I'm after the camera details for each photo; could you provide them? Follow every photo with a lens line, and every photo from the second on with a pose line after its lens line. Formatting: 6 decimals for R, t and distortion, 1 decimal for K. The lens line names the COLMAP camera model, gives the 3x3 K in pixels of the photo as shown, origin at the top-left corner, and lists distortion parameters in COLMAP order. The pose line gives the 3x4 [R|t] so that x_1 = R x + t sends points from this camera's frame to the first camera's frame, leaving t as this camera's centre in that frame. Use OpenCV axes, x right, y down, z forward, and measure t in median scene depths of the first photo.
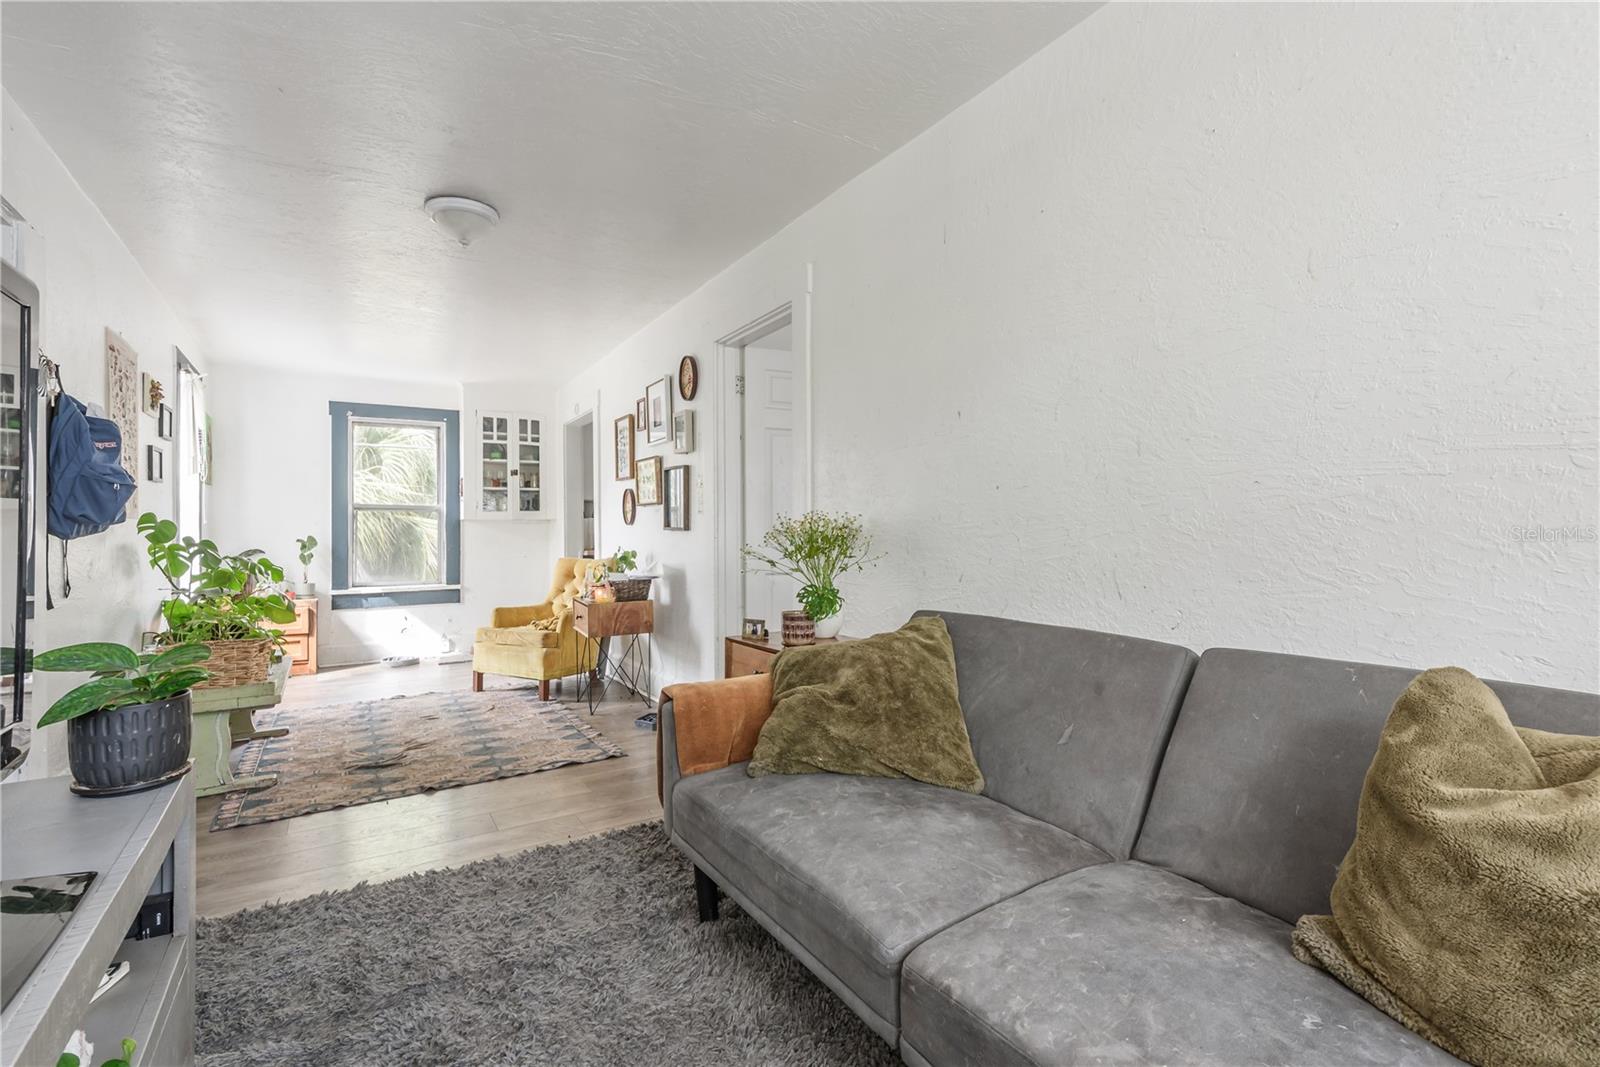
lens RADIAL K [[742.5, 0, 822.0], [0, 742.5, 543.9], [0, 0, 1]] dist [0.001328, 0.000076]
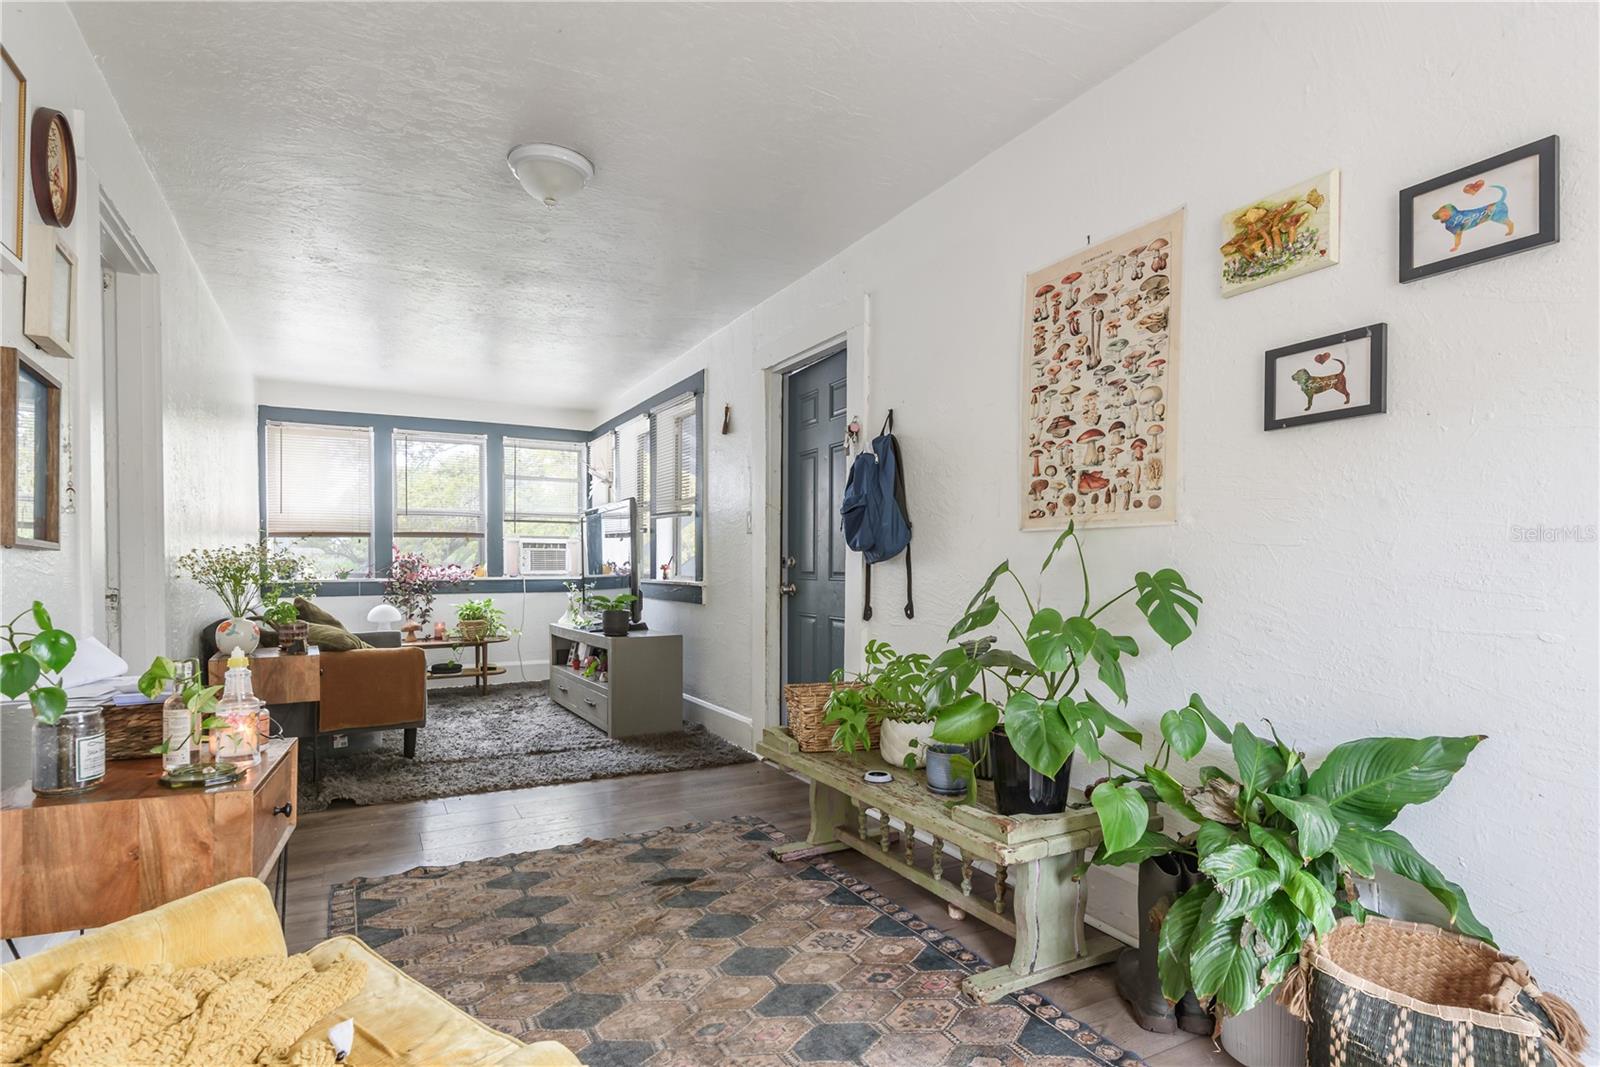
lens RADIAL K [[786.0, 0, 792.4], [0, 786.0, 570.6], [0, 0, 1]] dist [-0.000339, -0.000518]
pose [[-0.997707, -0.007524, 0.067266, -0.735146], [-0.006439, 0.999846, 0.016334, -0.018490], [-0.067379, 0.015863, -0.997601, 1.698128]]
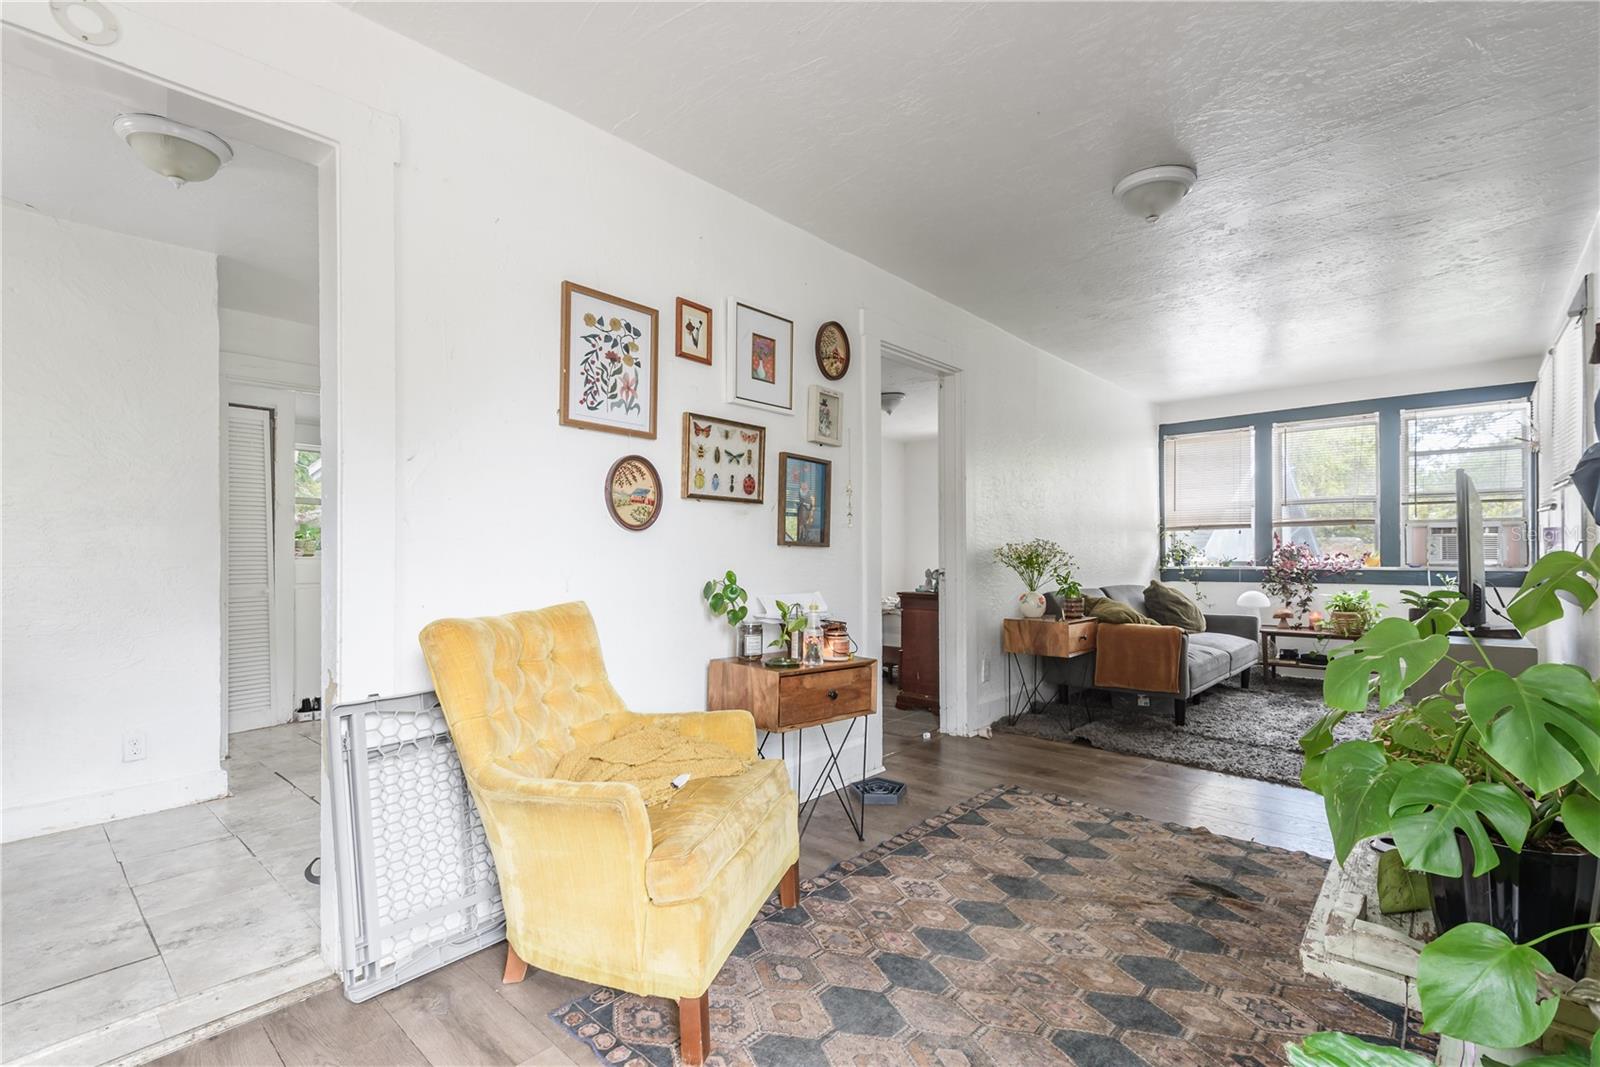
lens RADIAL K [[742.5, 0, 822.0], [0, 742.5, 543.9], [0, 0, 1]] dist [0.001328, 0.000076]
pose [[-0.269486, 0.006760, 0.962981, -1.122610], [0.007764, 0.999958, -0.004847, -0.019593], [-0.962973, 0.006170, -0.269527, 1.483358]]
